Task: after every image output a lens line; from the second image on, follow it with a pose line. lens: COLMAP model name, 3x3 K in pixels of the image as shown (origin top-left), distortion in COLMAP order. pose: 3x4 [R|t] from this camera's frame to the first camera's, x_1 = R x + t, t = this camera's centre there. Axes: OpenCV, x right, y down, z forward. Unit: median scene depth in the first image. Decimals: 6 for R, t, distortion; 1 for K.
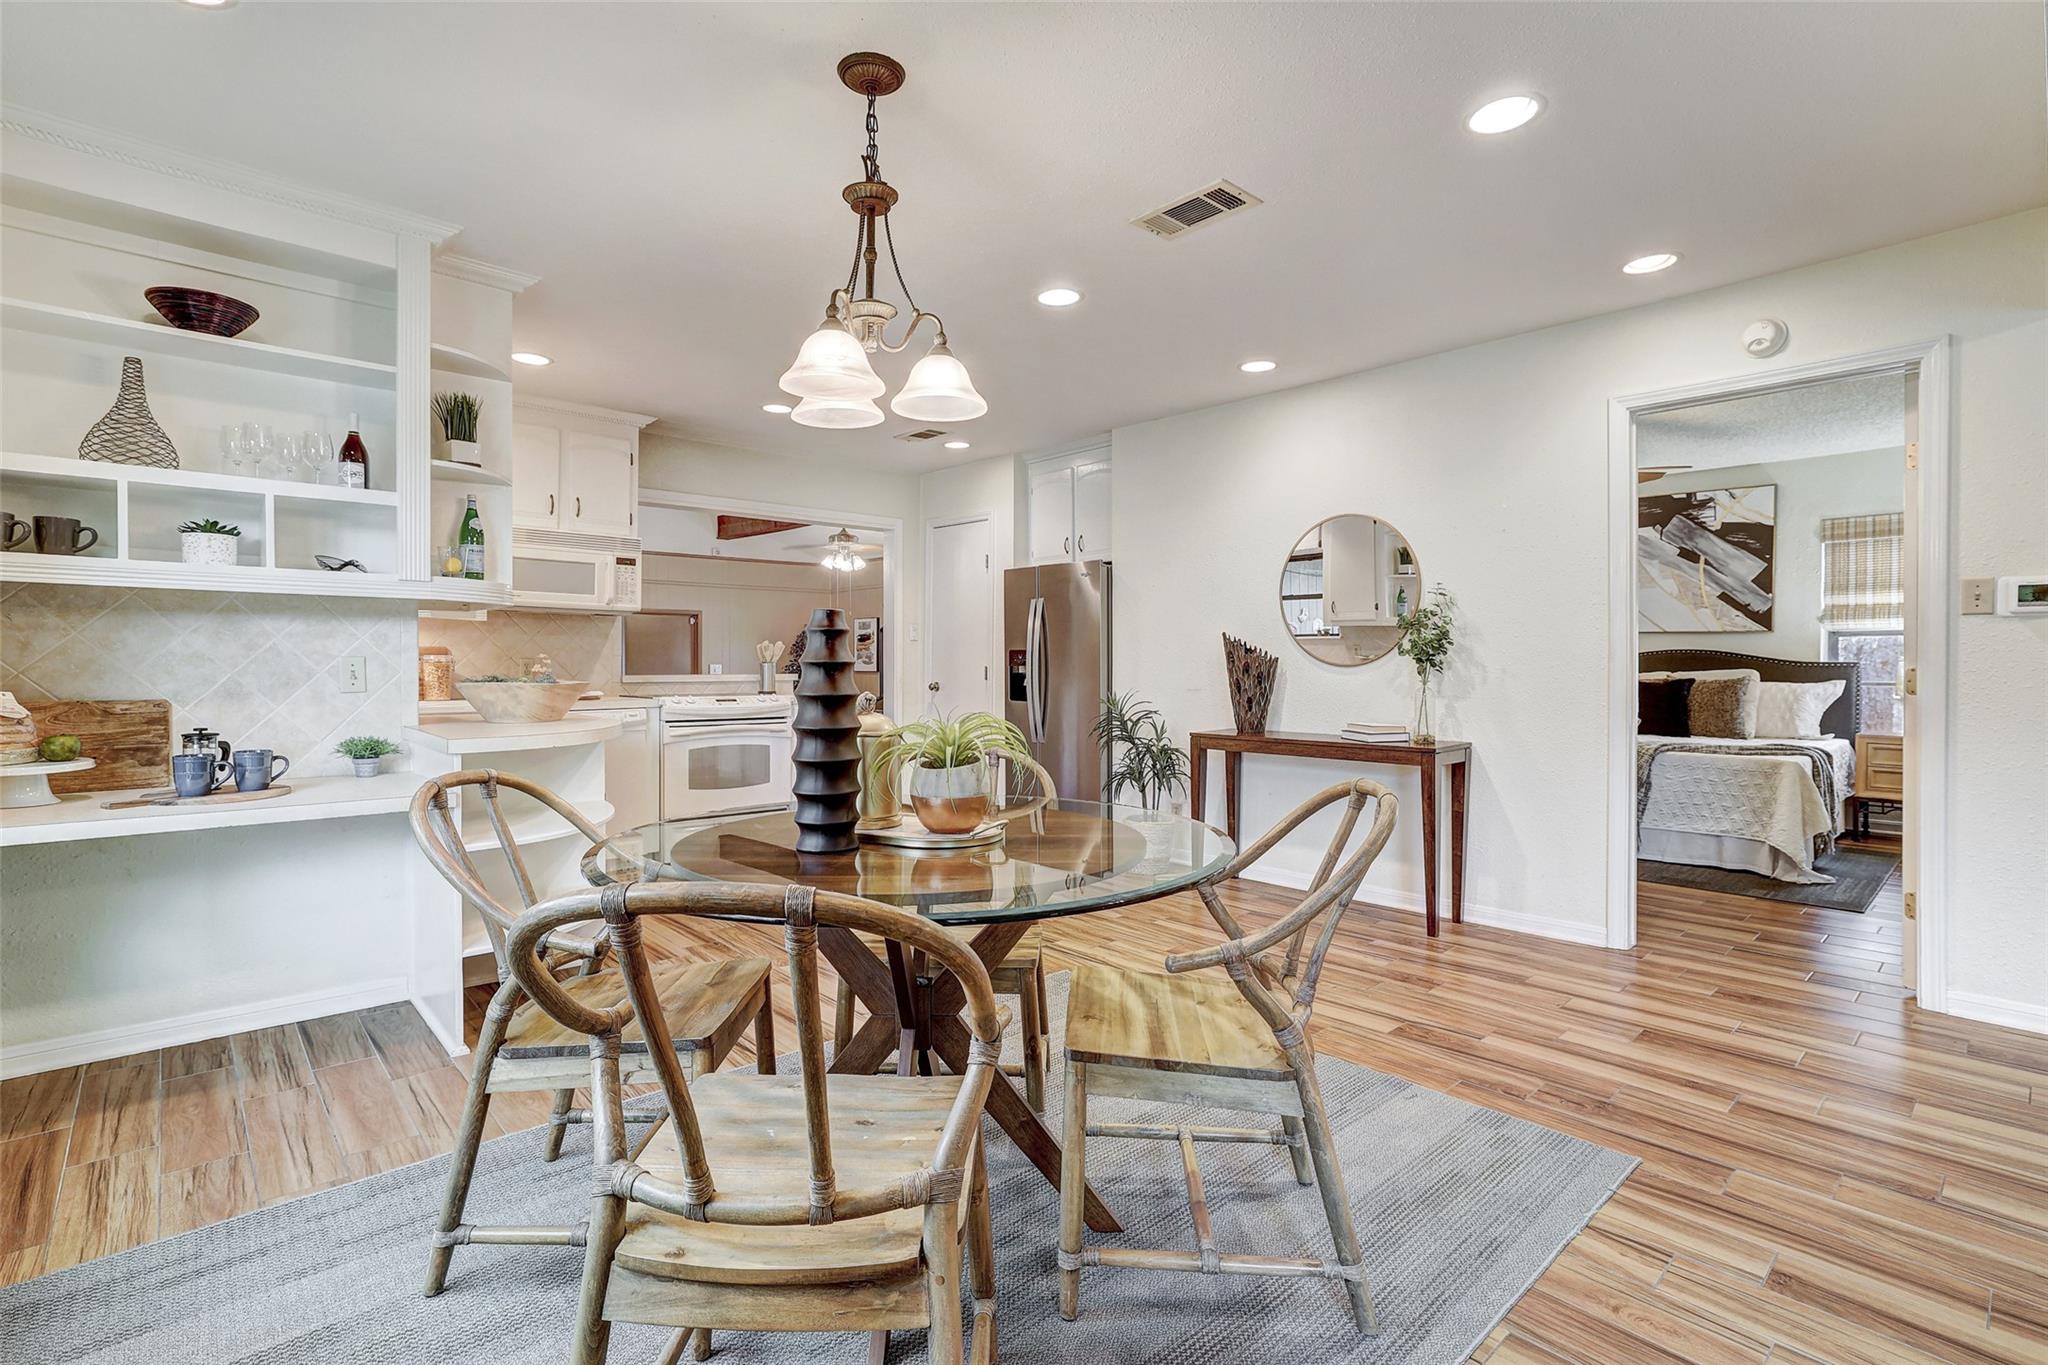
lens RADIAL K [[978.0, 0, 1022.5], [0, 978.0, 665.4], [0, 0, 1]] dist [-0.005694, 0.003906]
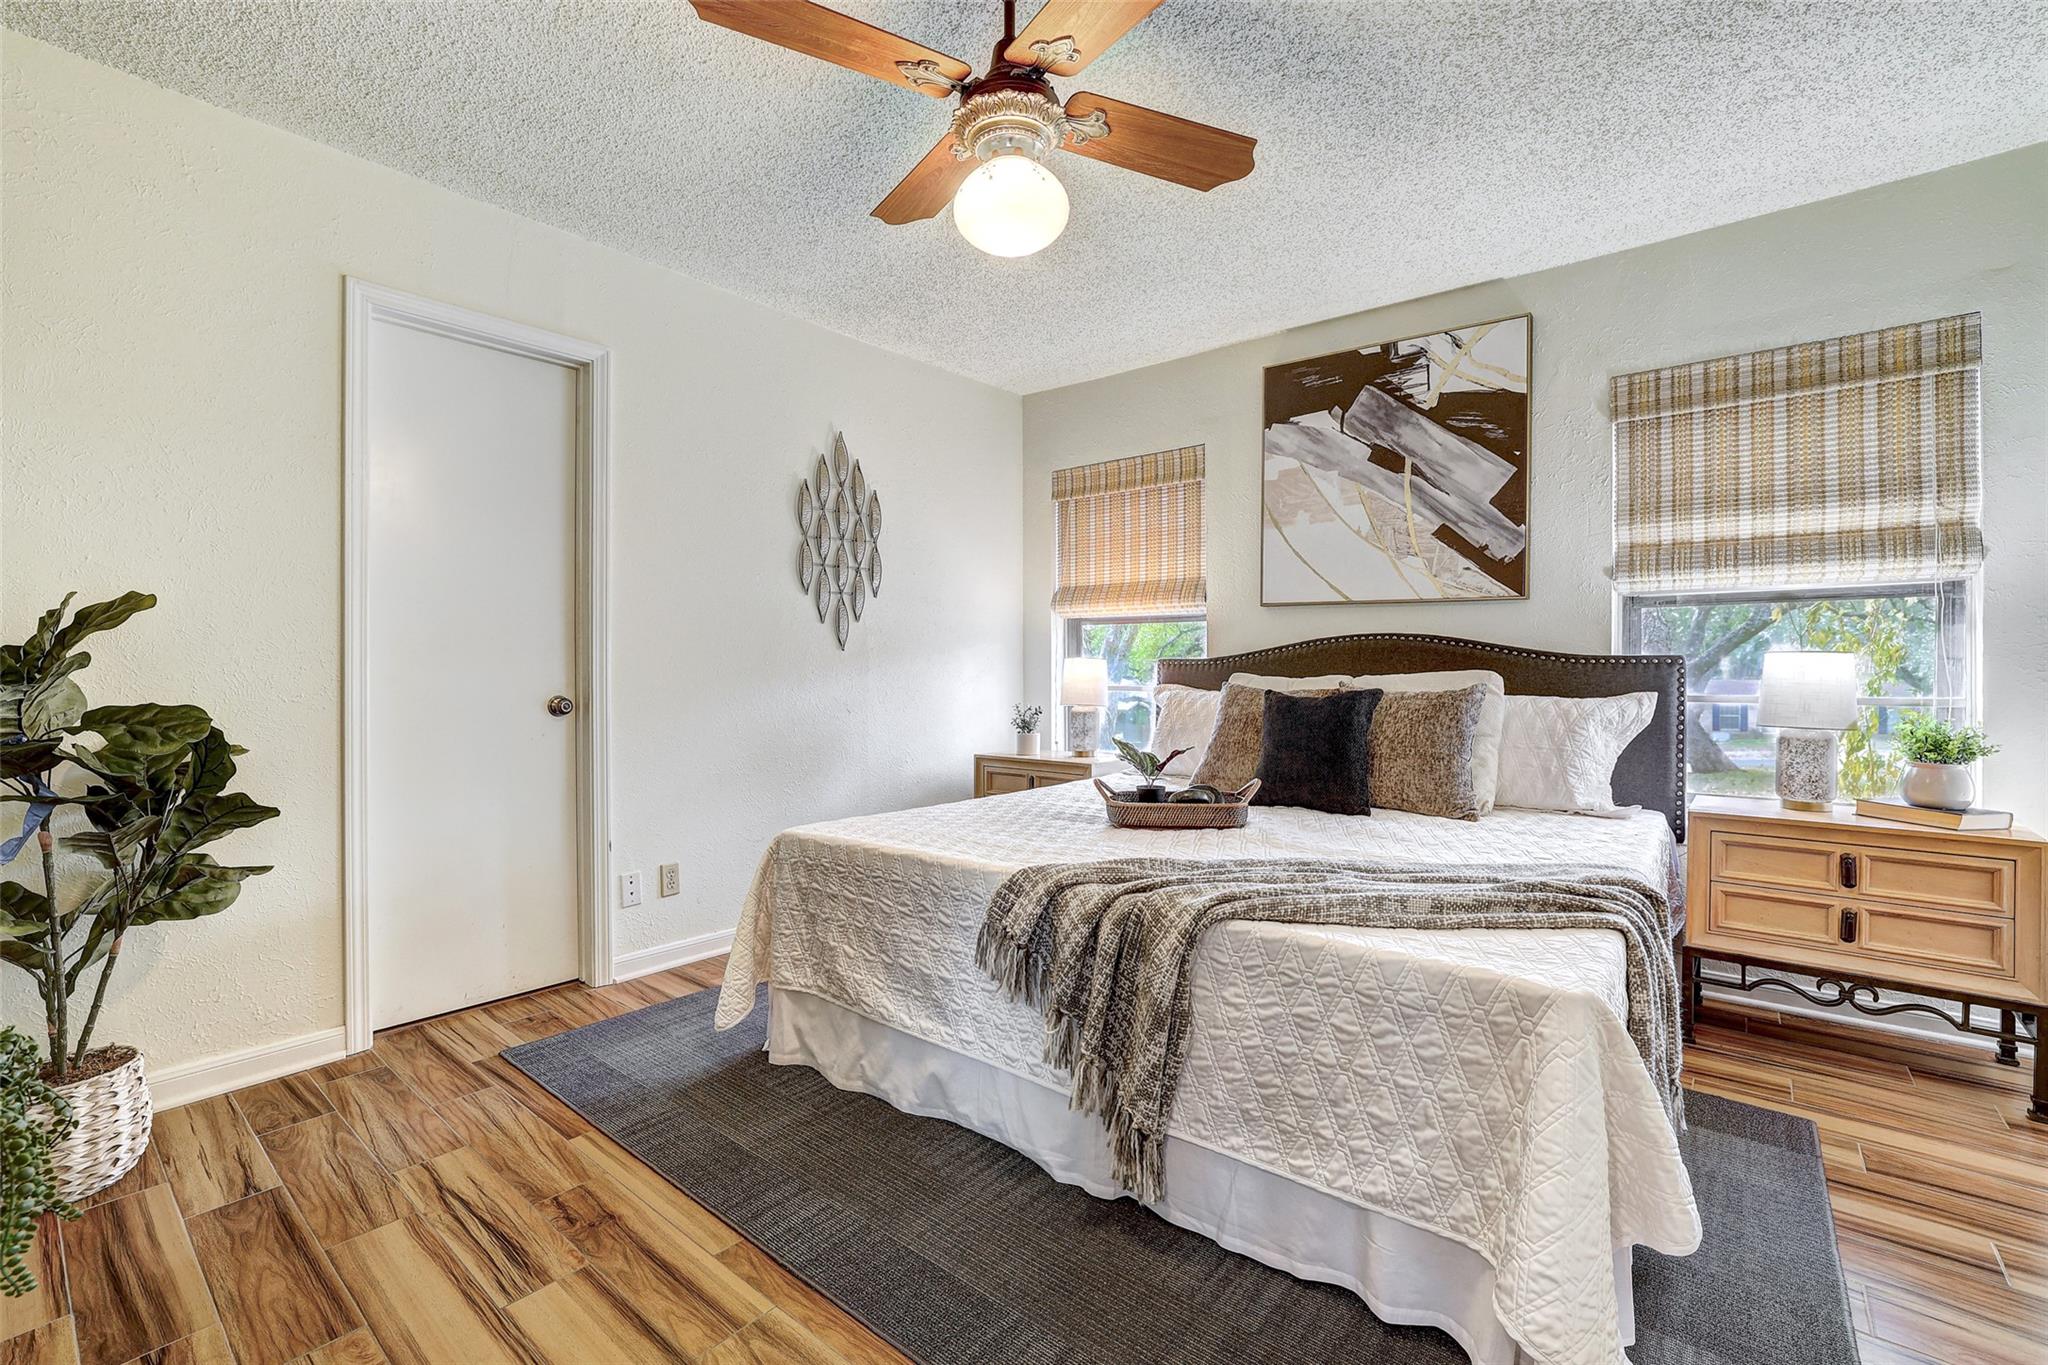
lens RADIAL K [[895.6, 0, 1031.5], [0, 895.6, 663.6], [0, 0, 1]] dist [-0.028039, 0.002256]
pose [[0.990104, 0.001085, 0.140329, 0.447682], [-0.000269, 0.999983, -0.005836, 0.003020], [-0.140333, 0.005741, 0.990088, 0.577710]]
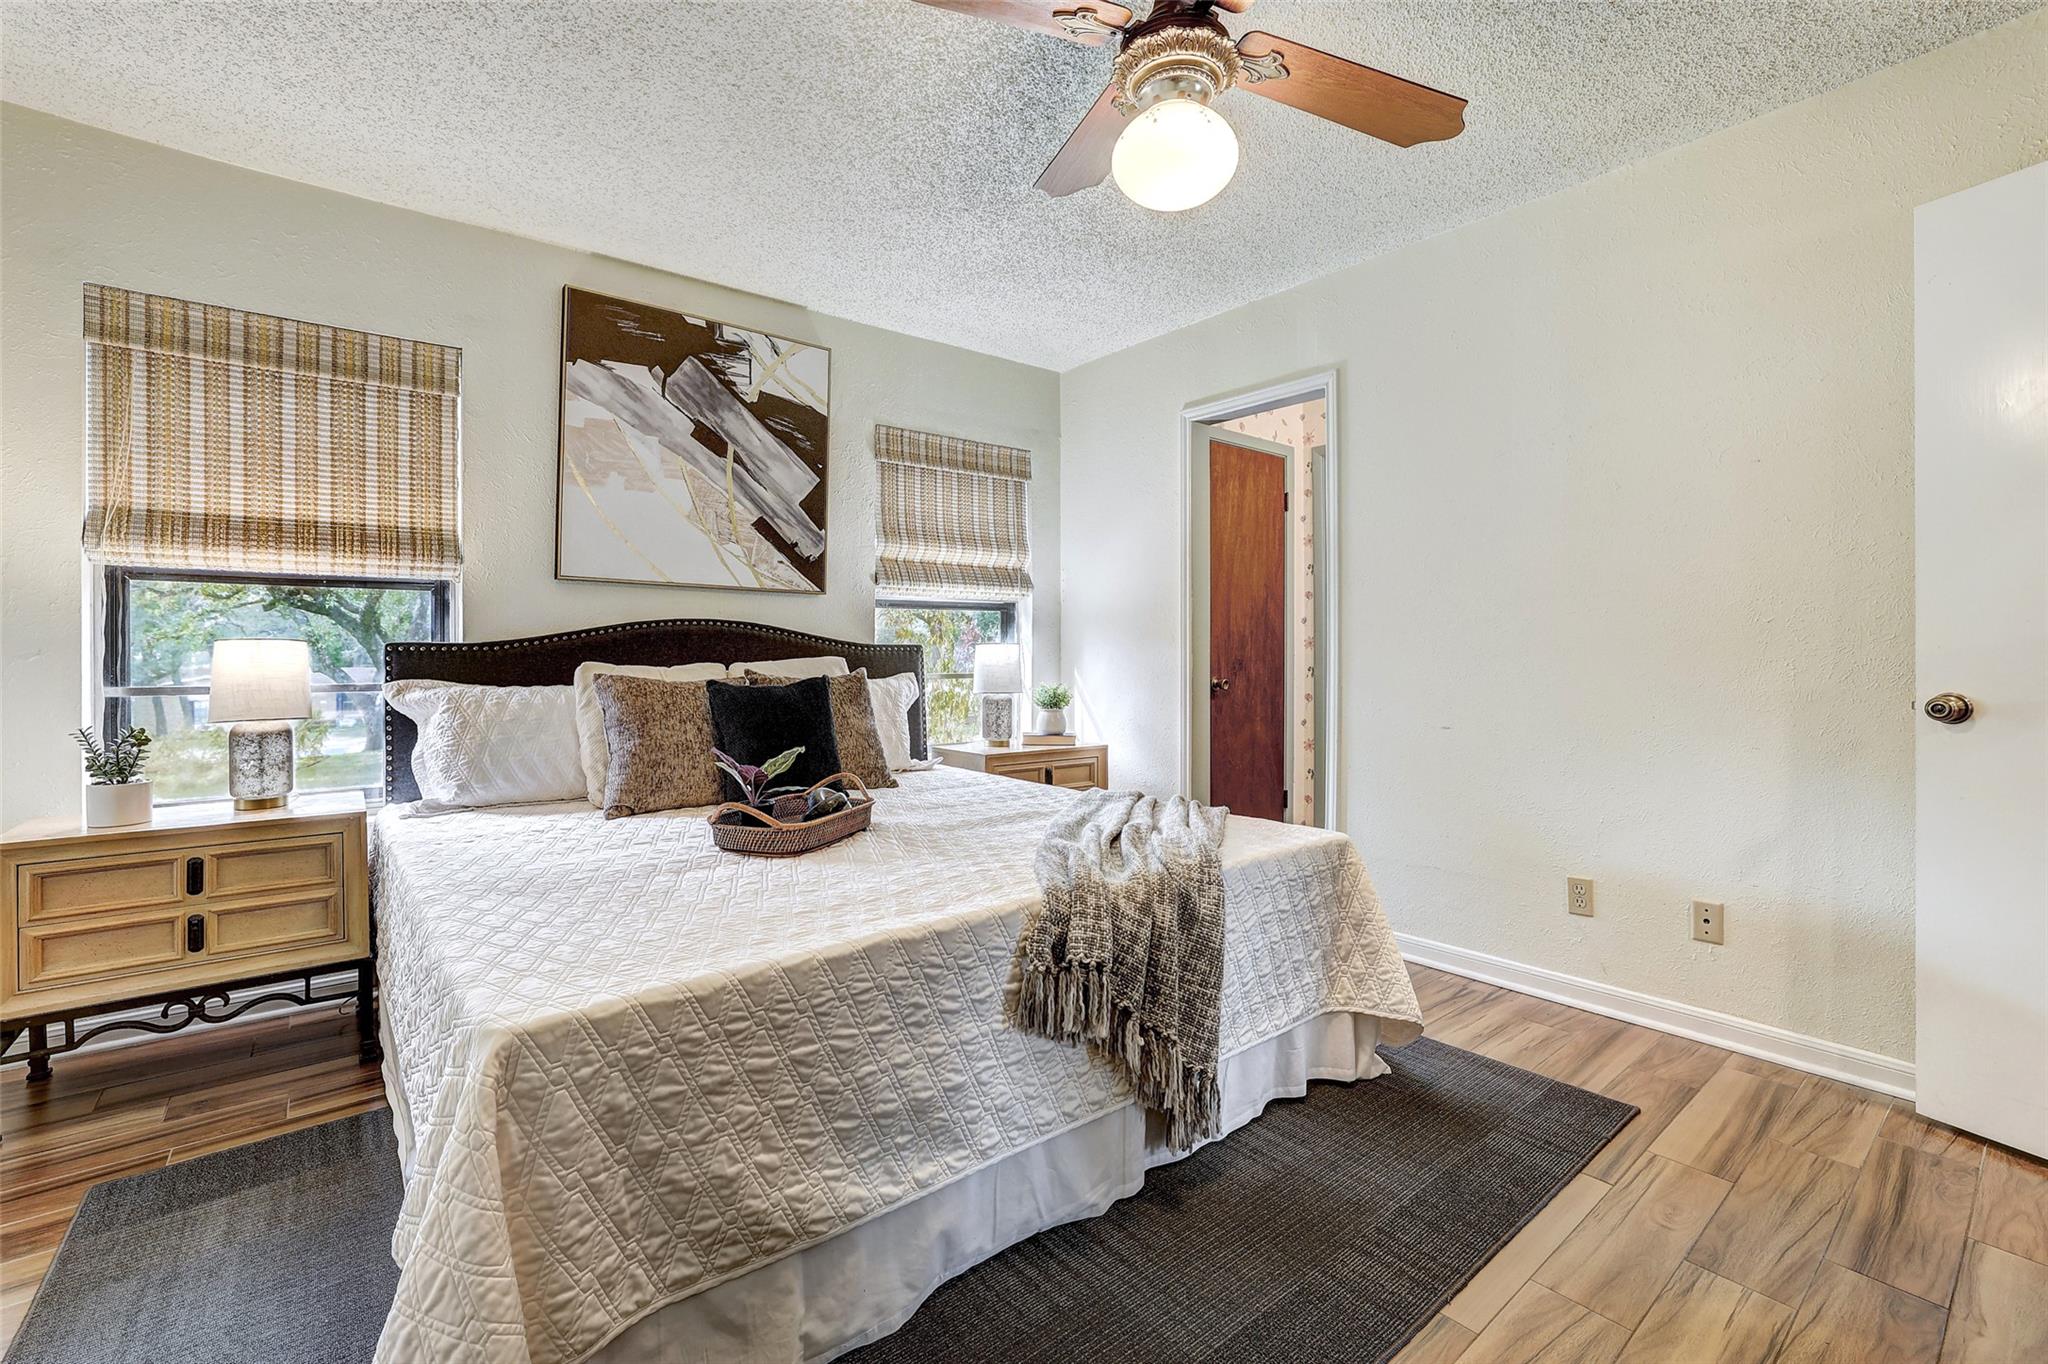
lens RADIAL K [[895.6, 0, 989.1], [0, 895.6, 646.9], [0, 0, 1]] dist [-0.028039, 0.002256]
pose [[0.088274, 0.009086, 0.996055, 0.235980], [0.002687, 0.999953, -0.009360, 0.003314], [-0.996093, 0.003503, 0.088245, 0.861595]]
